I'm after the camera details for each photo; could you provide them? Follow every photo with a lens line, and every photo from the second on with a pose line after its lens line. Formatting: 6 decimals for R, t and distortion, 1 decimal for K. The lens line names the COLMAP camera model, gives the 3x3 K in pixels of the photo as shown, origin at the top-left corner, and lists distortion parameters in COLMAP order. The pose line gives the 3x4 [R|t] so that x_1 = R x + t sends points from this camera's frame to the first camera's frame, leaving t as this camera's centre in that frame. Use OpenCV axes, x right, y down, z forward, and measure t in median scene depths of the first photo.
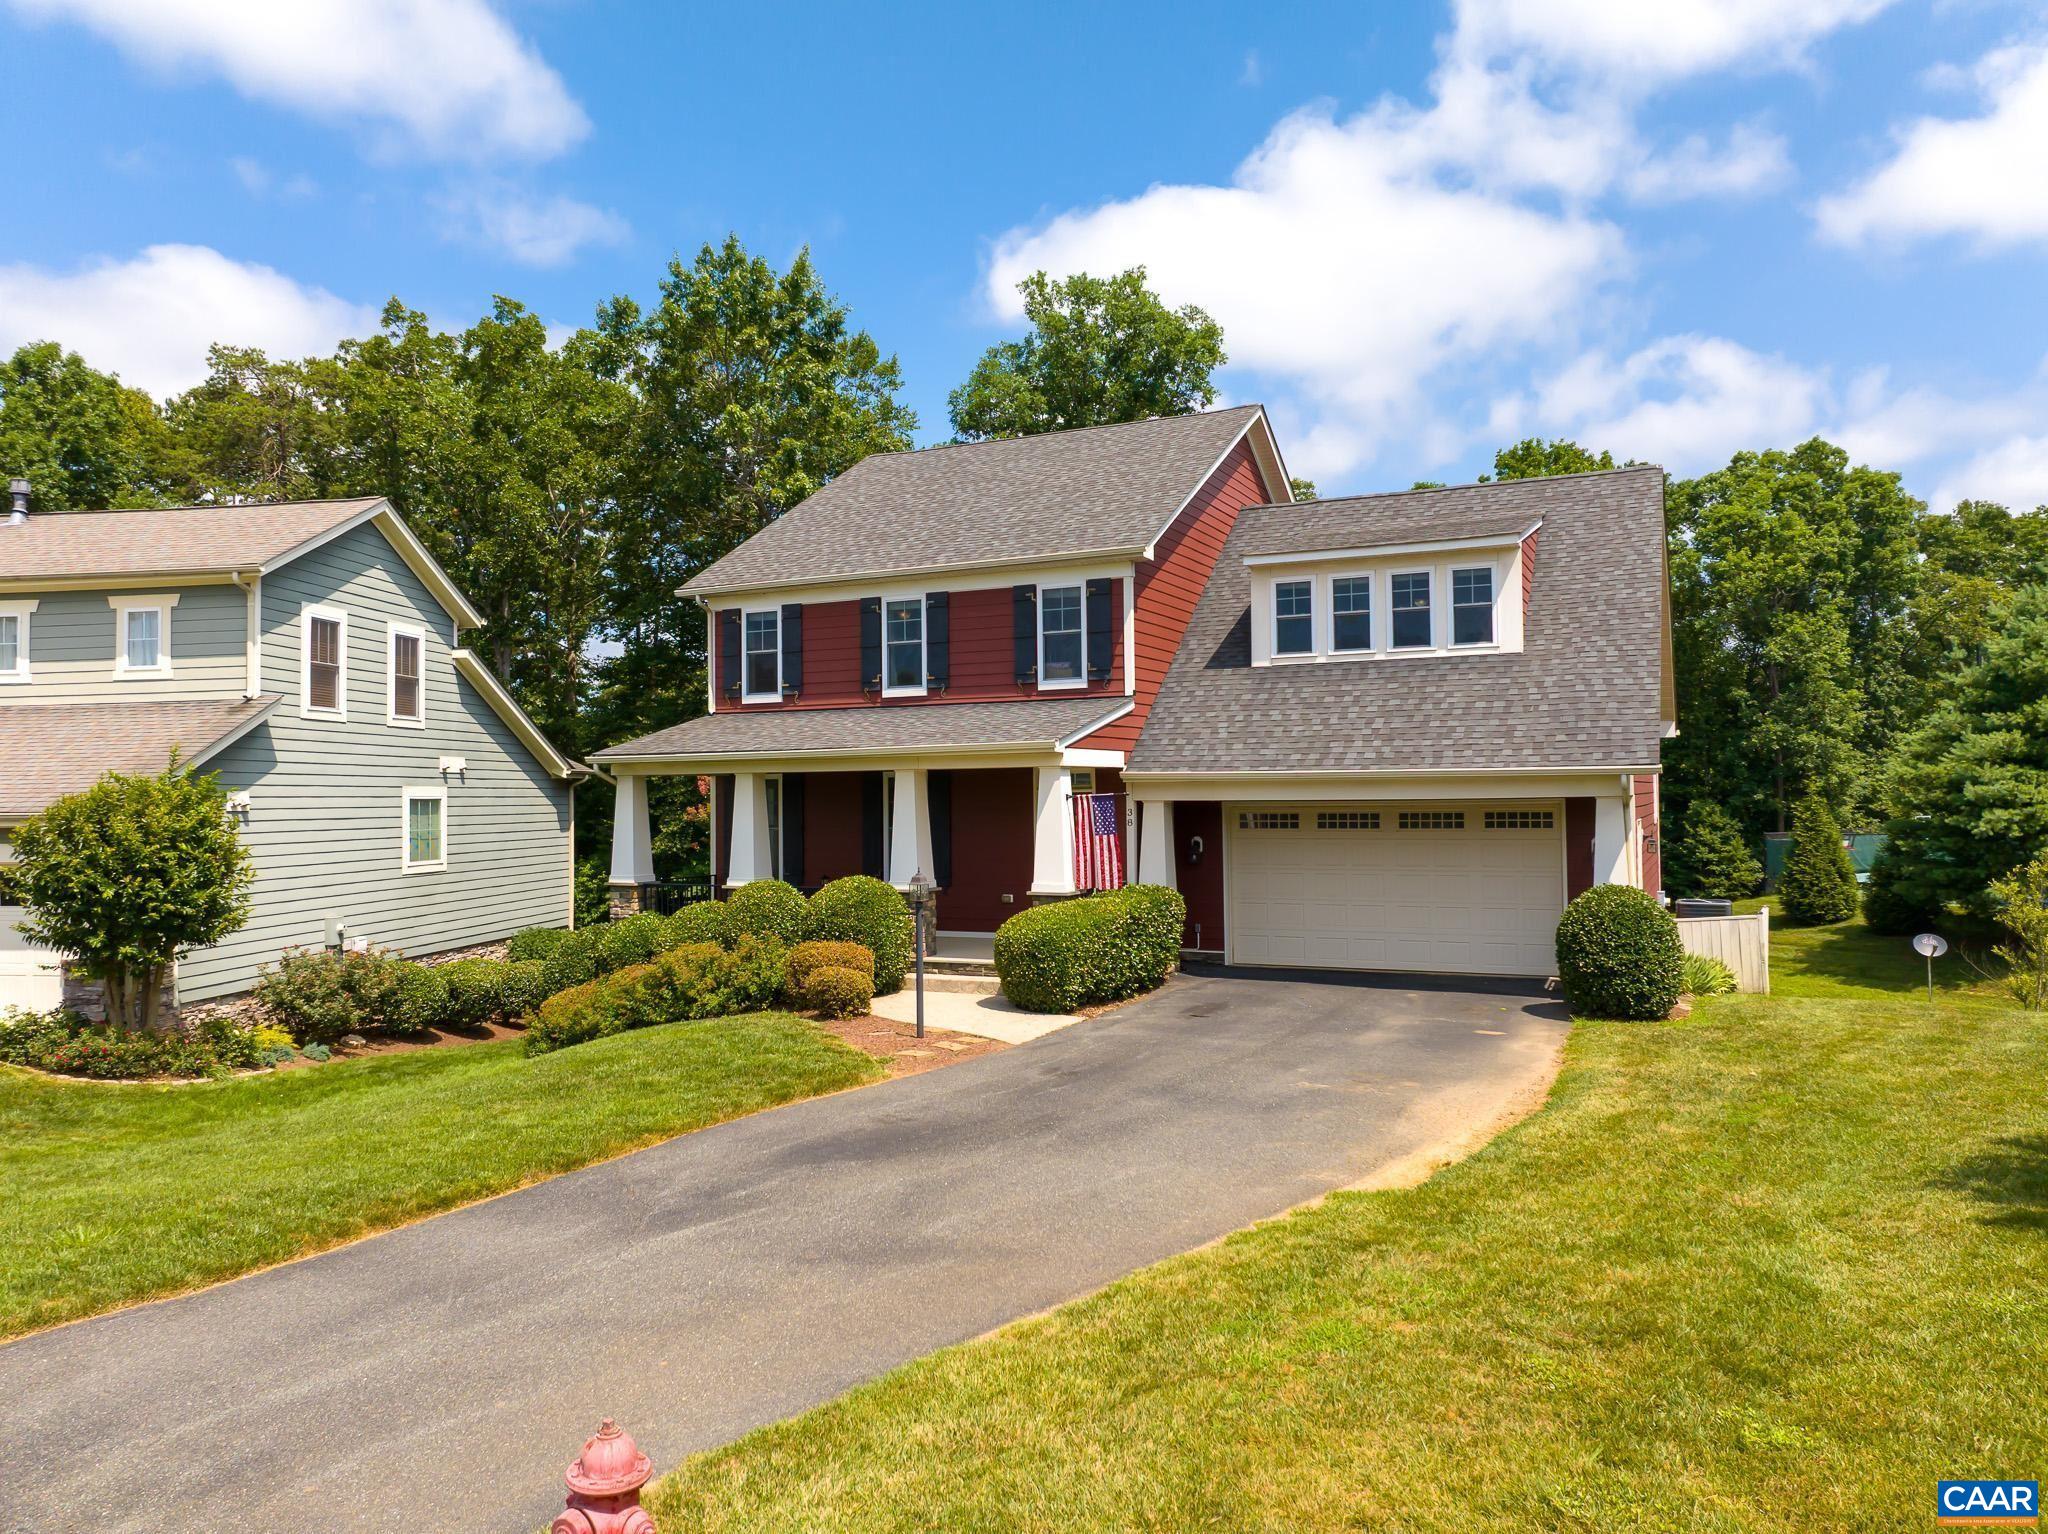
lens RADIAL K [[1431.5, 0, 1030.7], [0, 1431.5, 754.0], [0, 0, 1]] dist [-0.008840, -0.042476]
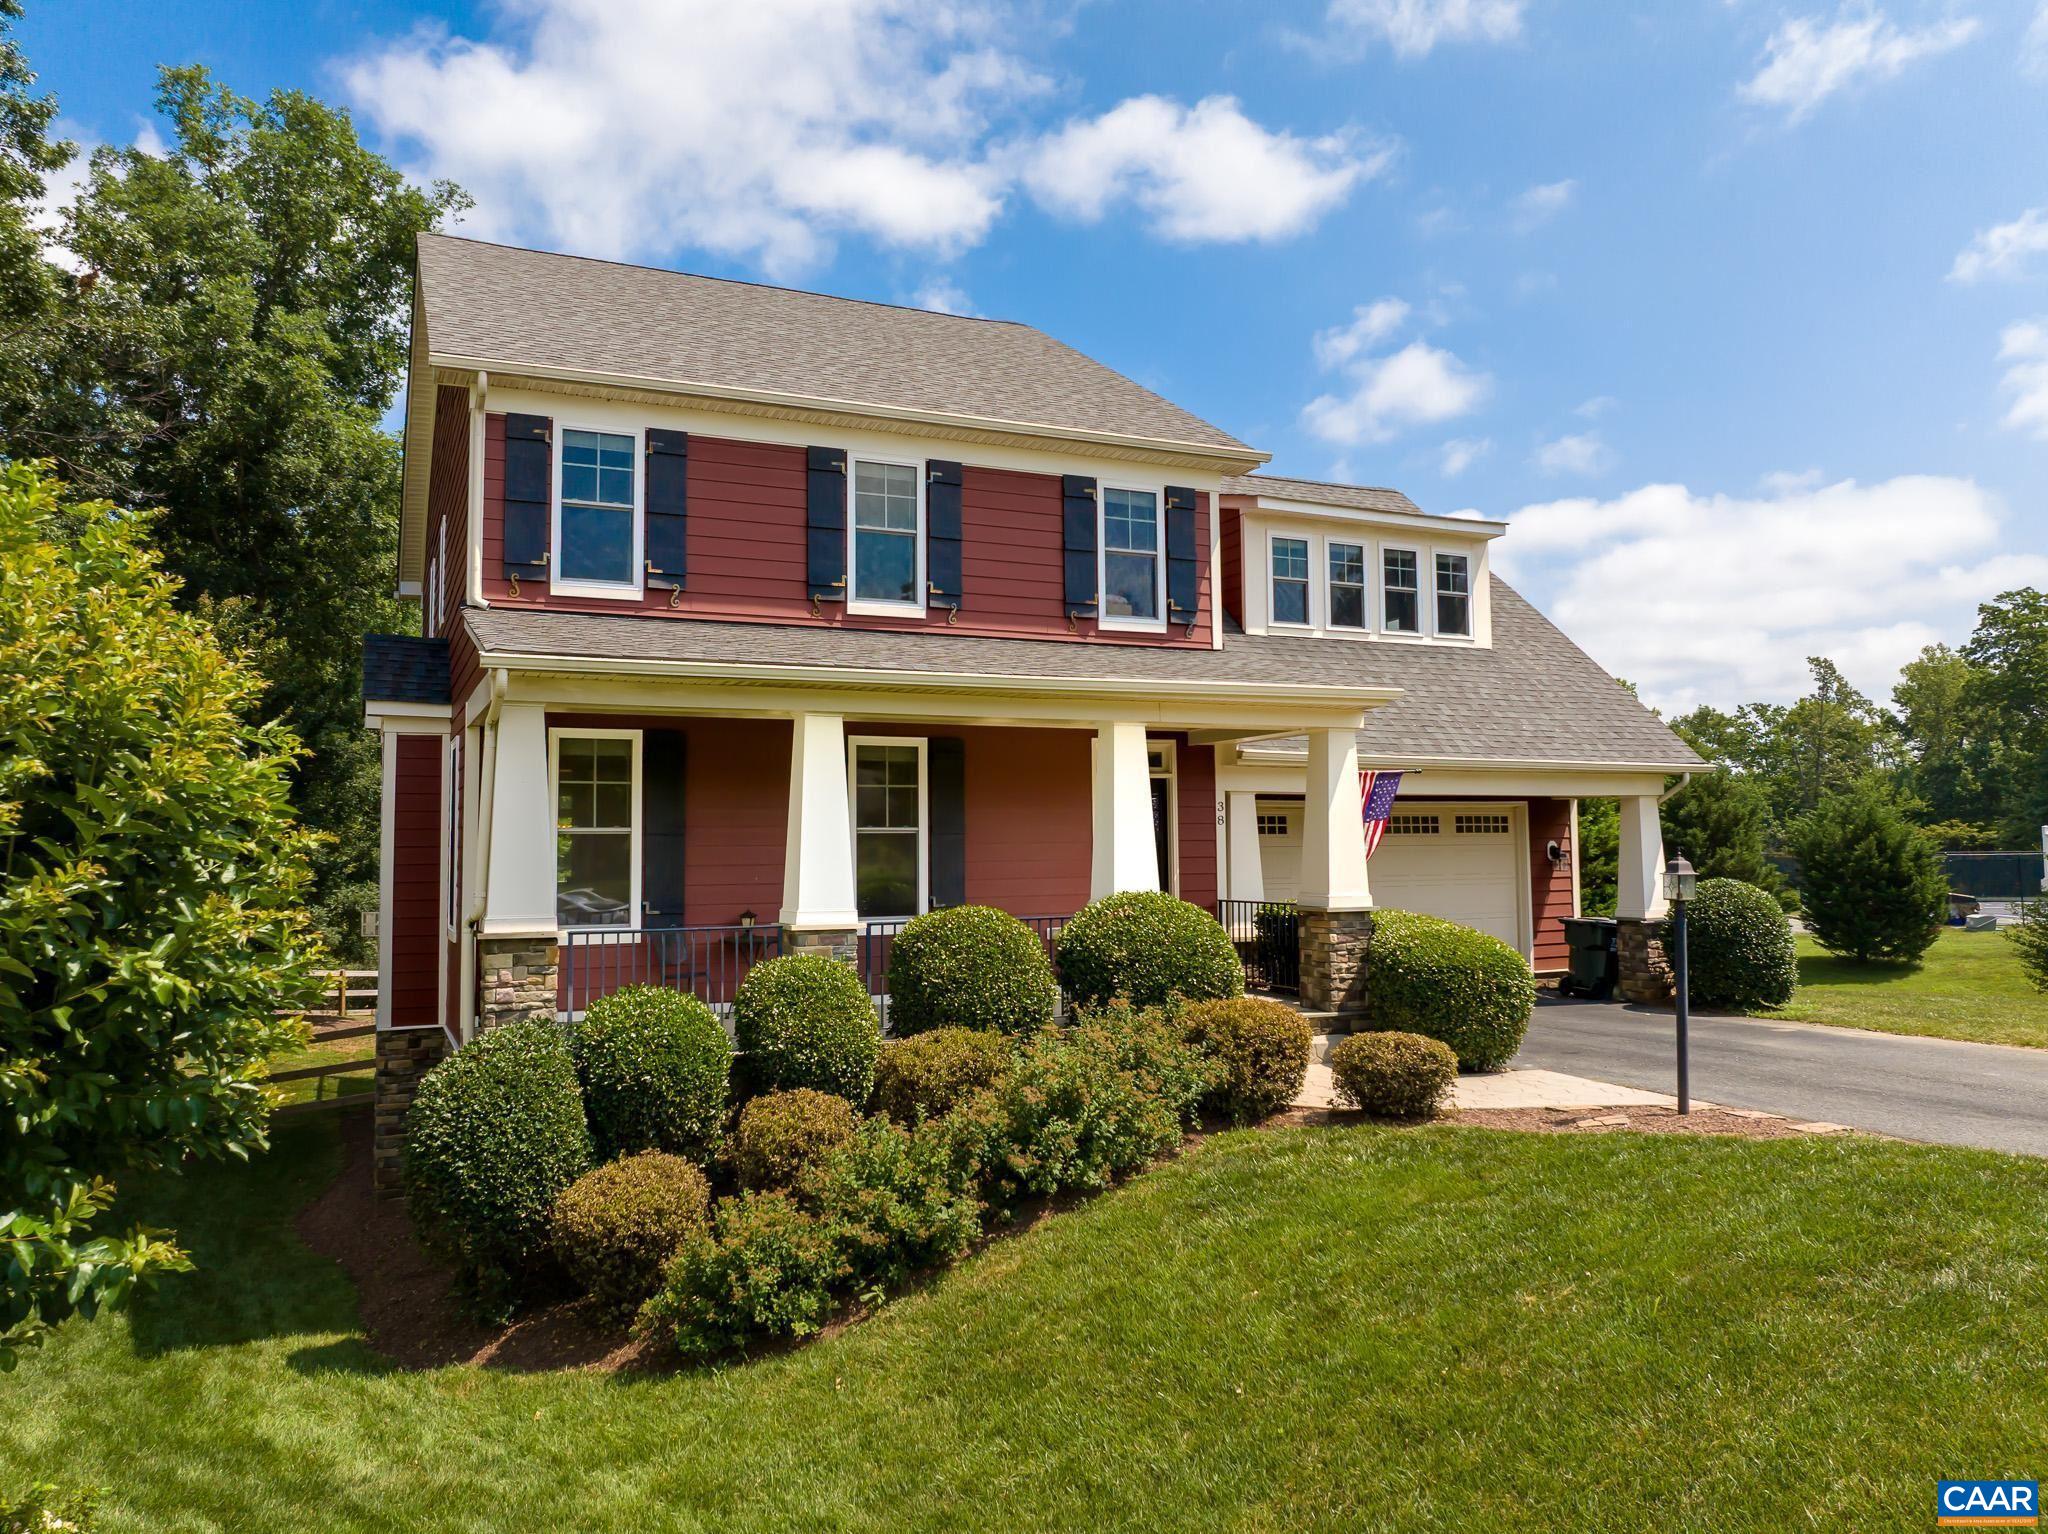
lens RADIAL K [[1431.5, 0, 1030.7], [0, 1431.5, 754.0], [0, 0, 1]] dist [-0.008840, -0.042476]
pose [[0.631610, 0.057692, 0.773137, -0.558143], [-0.017394, 0.998031, -0.060264, 0.059122], [-0.775091, 0.024616, 0.631370, 0.599755]]
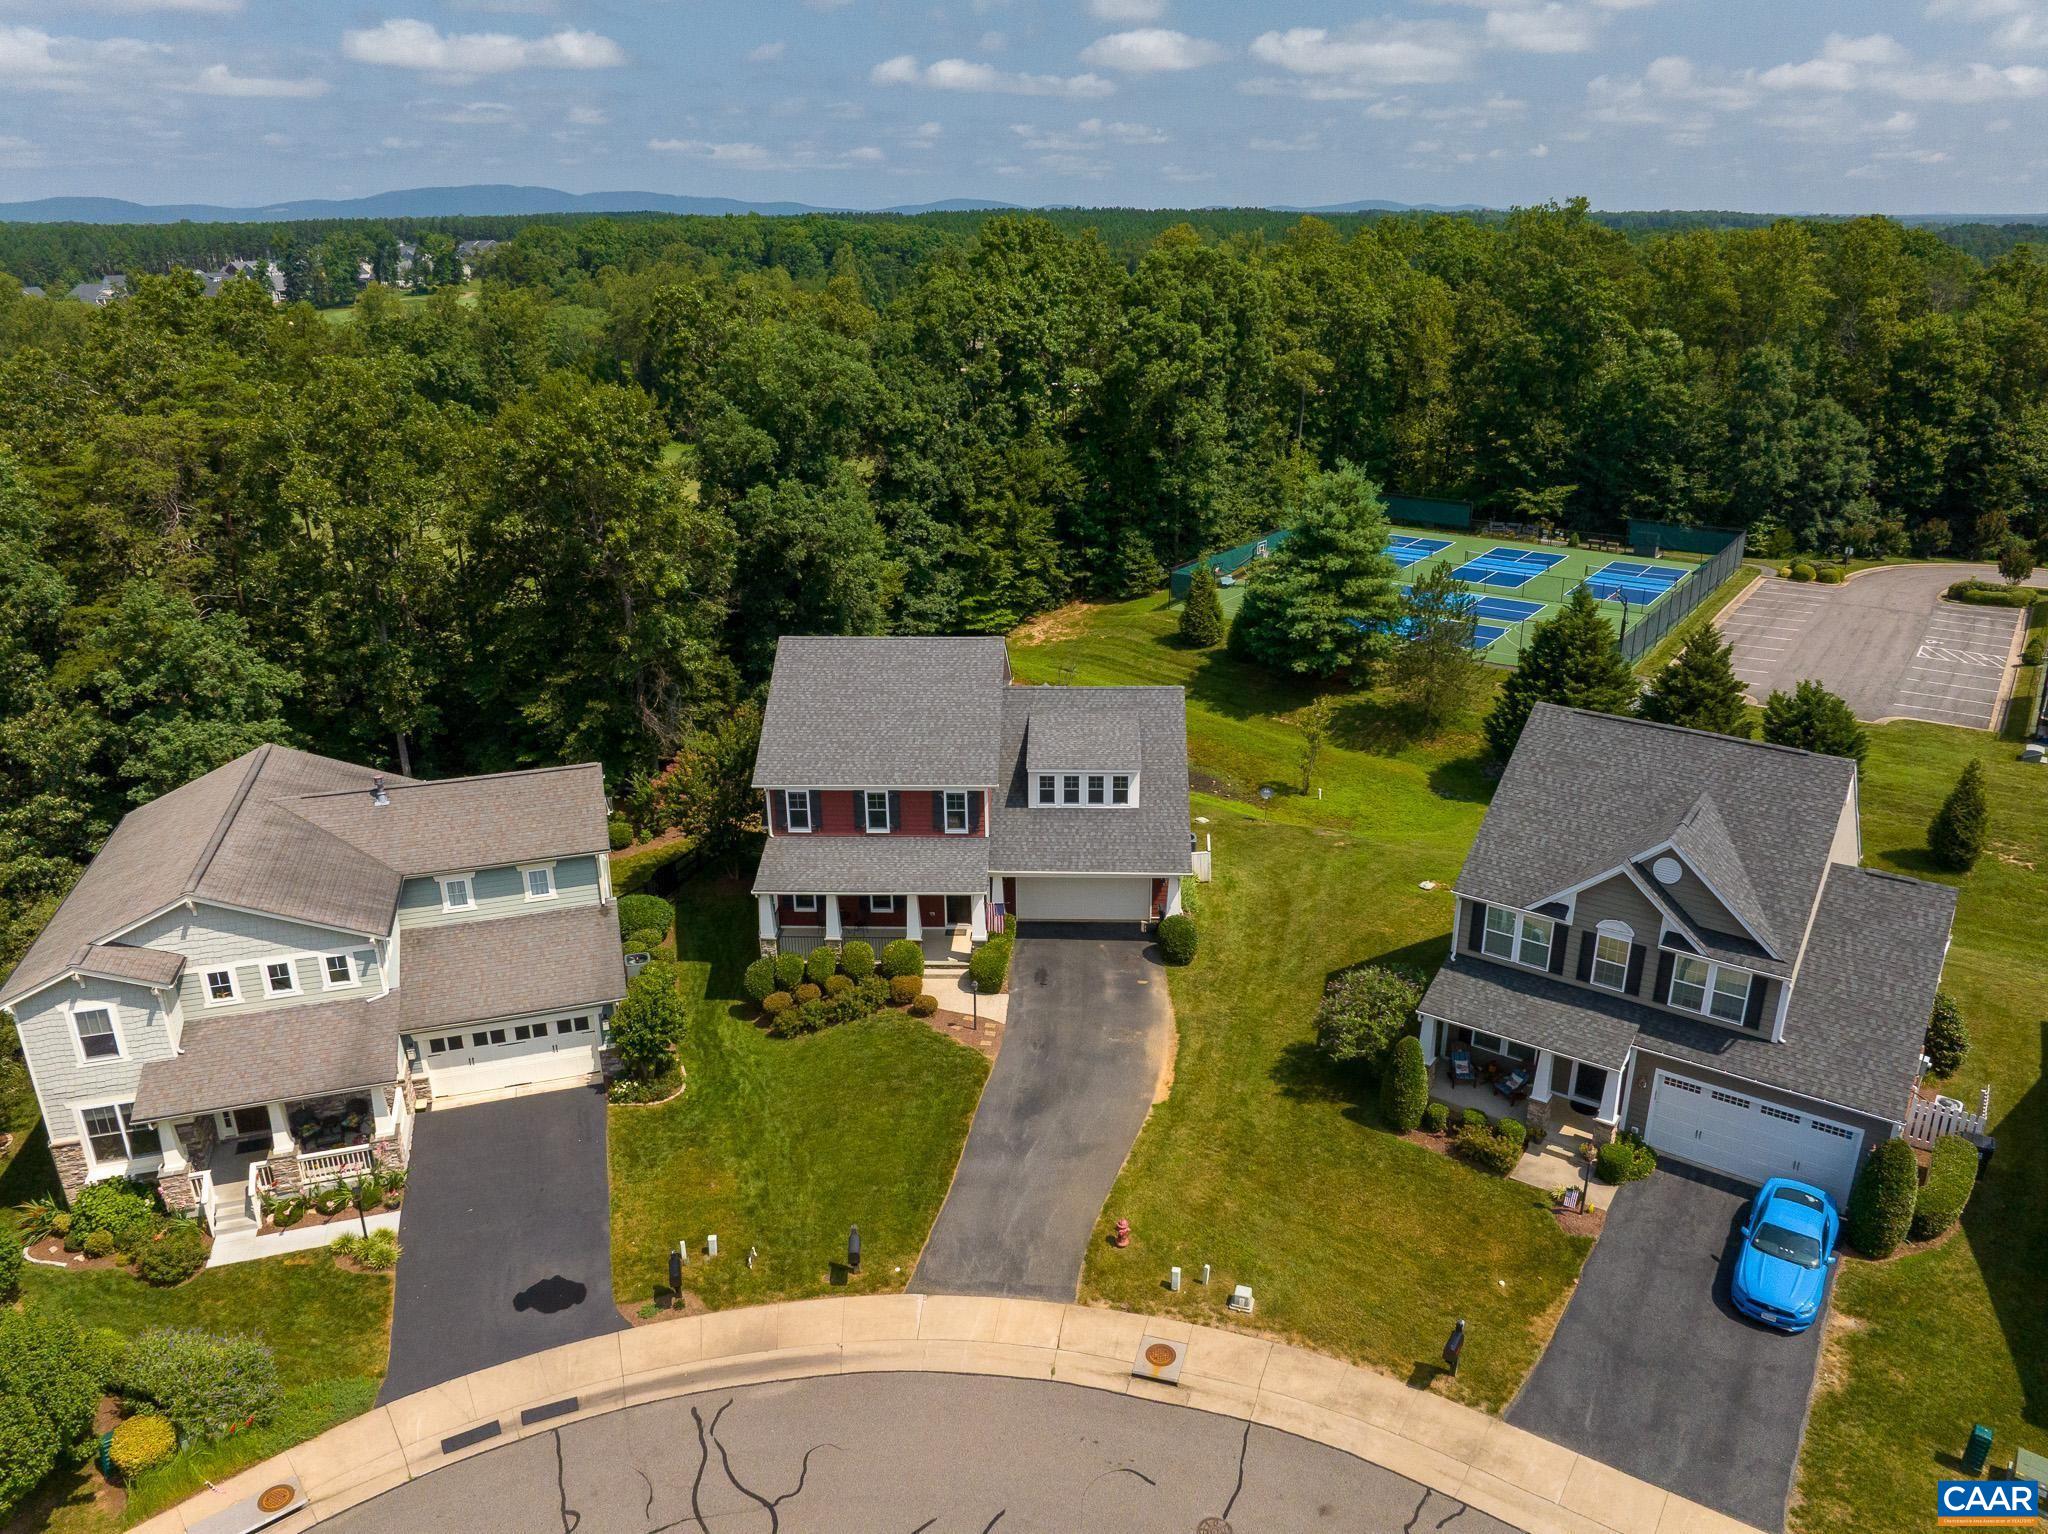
lens RADIAL K [[1477.0, 0, 1020.9], [0, 1477.0, 691.5], [0, 0, 1]] dist [-0.005318, -0.038025]
pose [[0.915748, -0.124440, 0.381996, -0.777593], [-0.011189, 0.942553, 0.333870, -1.075099], [-0.401598, -0.310015, 0.861748, -1.049369]]
